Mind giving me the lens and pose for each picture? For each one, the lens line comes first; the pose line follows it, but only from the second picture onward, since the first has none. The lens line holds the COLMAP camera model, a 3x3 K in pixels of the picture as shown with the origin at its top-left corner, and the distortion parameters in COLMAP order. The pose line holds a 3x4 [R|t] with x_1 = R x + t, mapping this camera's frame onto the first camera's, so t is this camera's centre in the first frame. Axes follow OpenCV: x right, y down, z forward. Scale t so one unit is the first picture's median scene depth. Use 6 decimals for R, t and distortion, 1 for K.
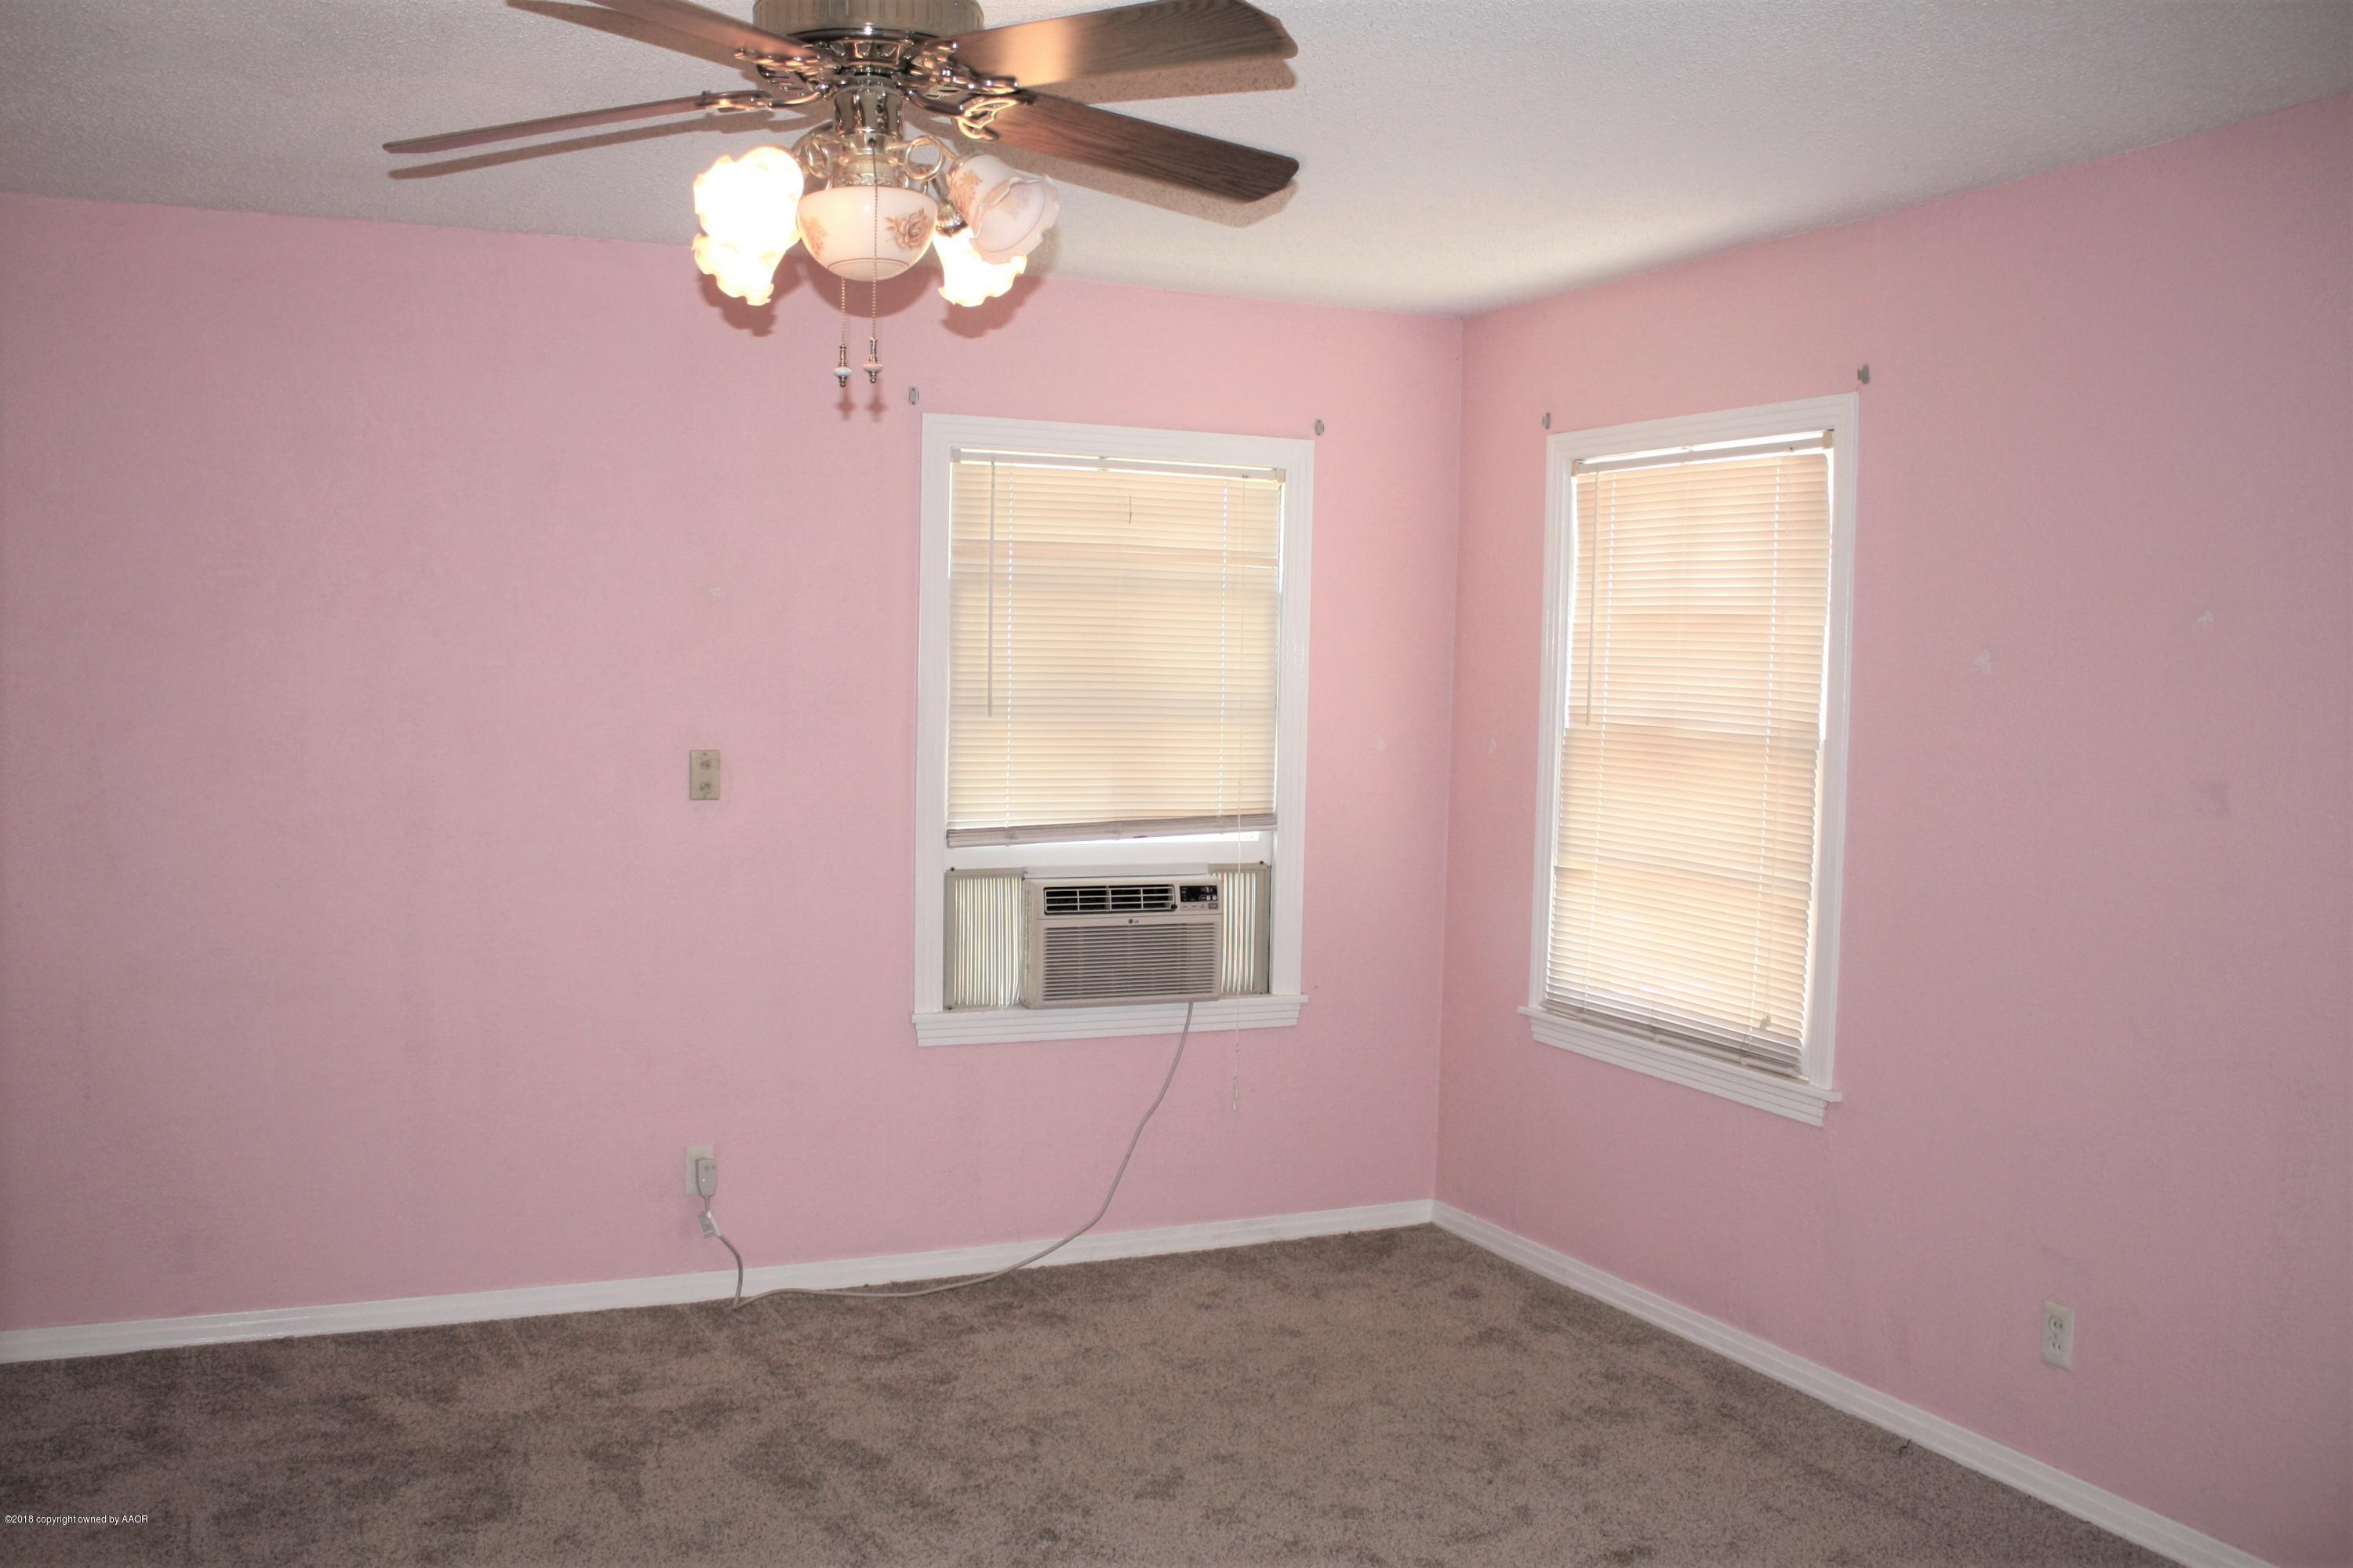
lens RADIAL K [[1990.0, 0, 1176.5], [0, 1990.0, 784.0], [0, 0, 1]] dist [-0.154771, 0.076546]
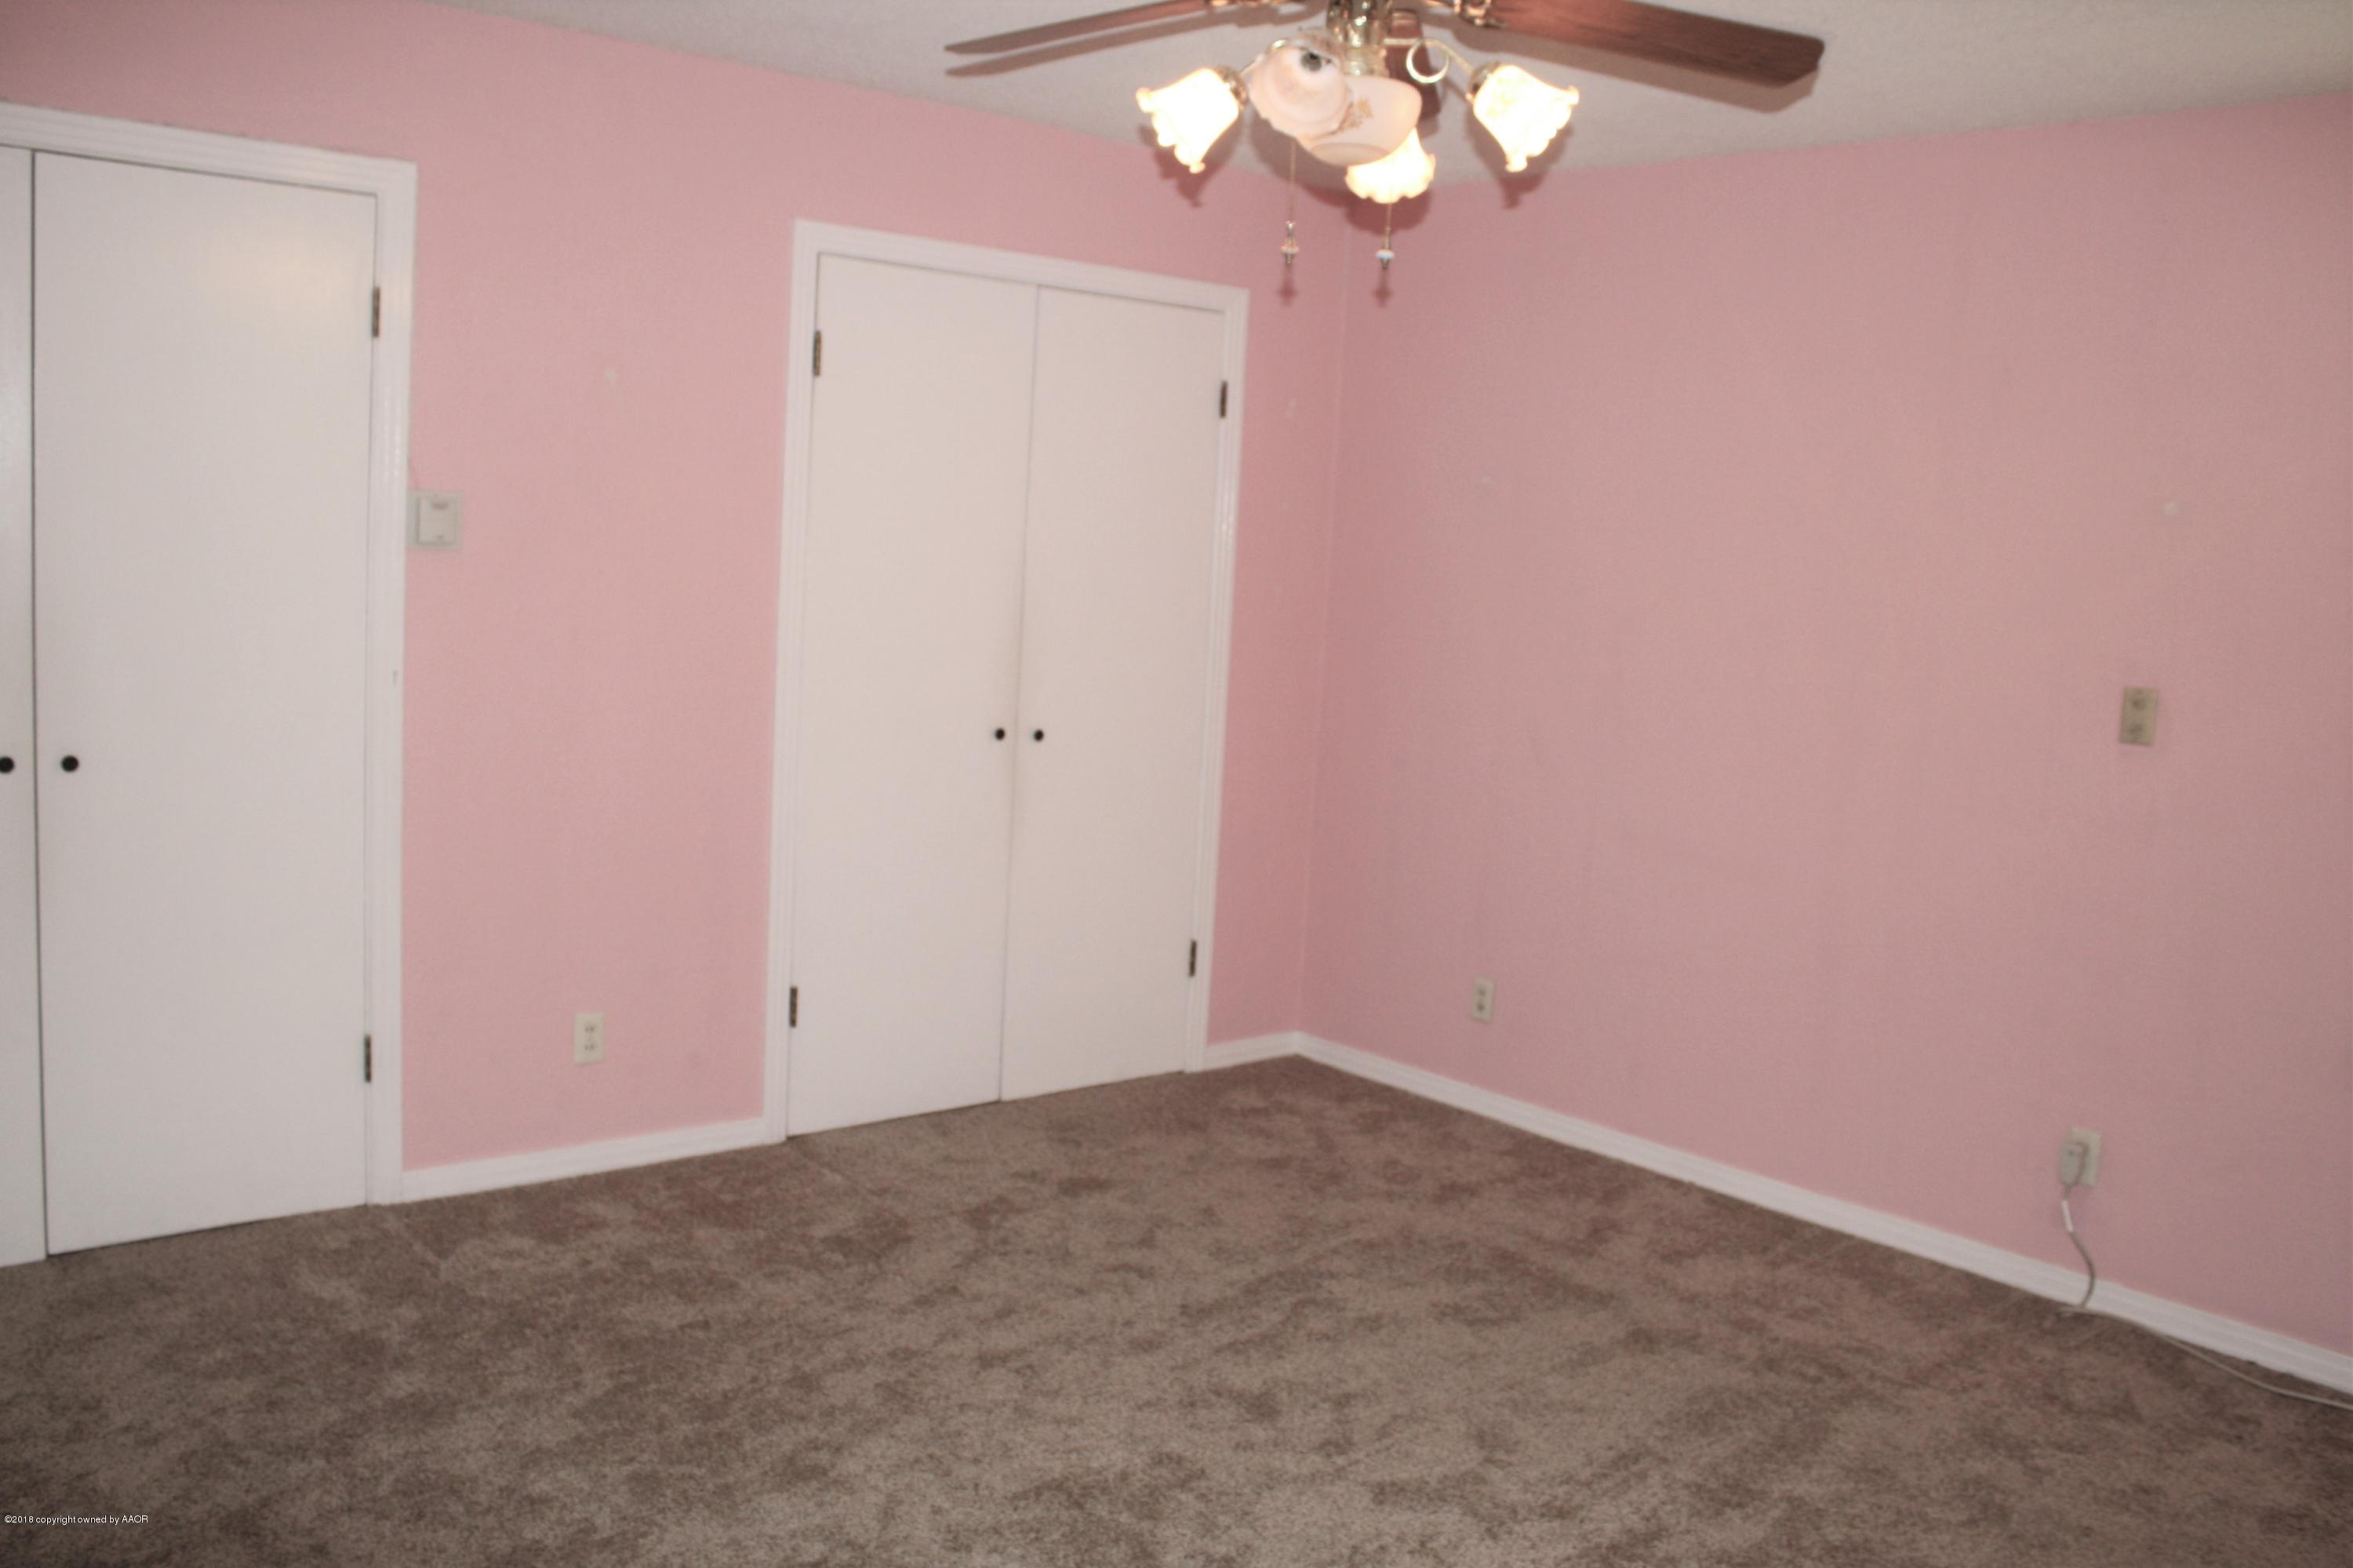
lens RADIAL K [[2048.3, 0, 1176.5], [0, 2048.3, 784.0], [0, 0, 1]] dist [-0.170178, 0.141140]
pose [[0.313665, 0.130344, -0.940545, 0.521686], [-0.106716, 0.989097, 0.101484, -0.021110], [0.943518, 0.068539, 0.324155, 0.354513]]
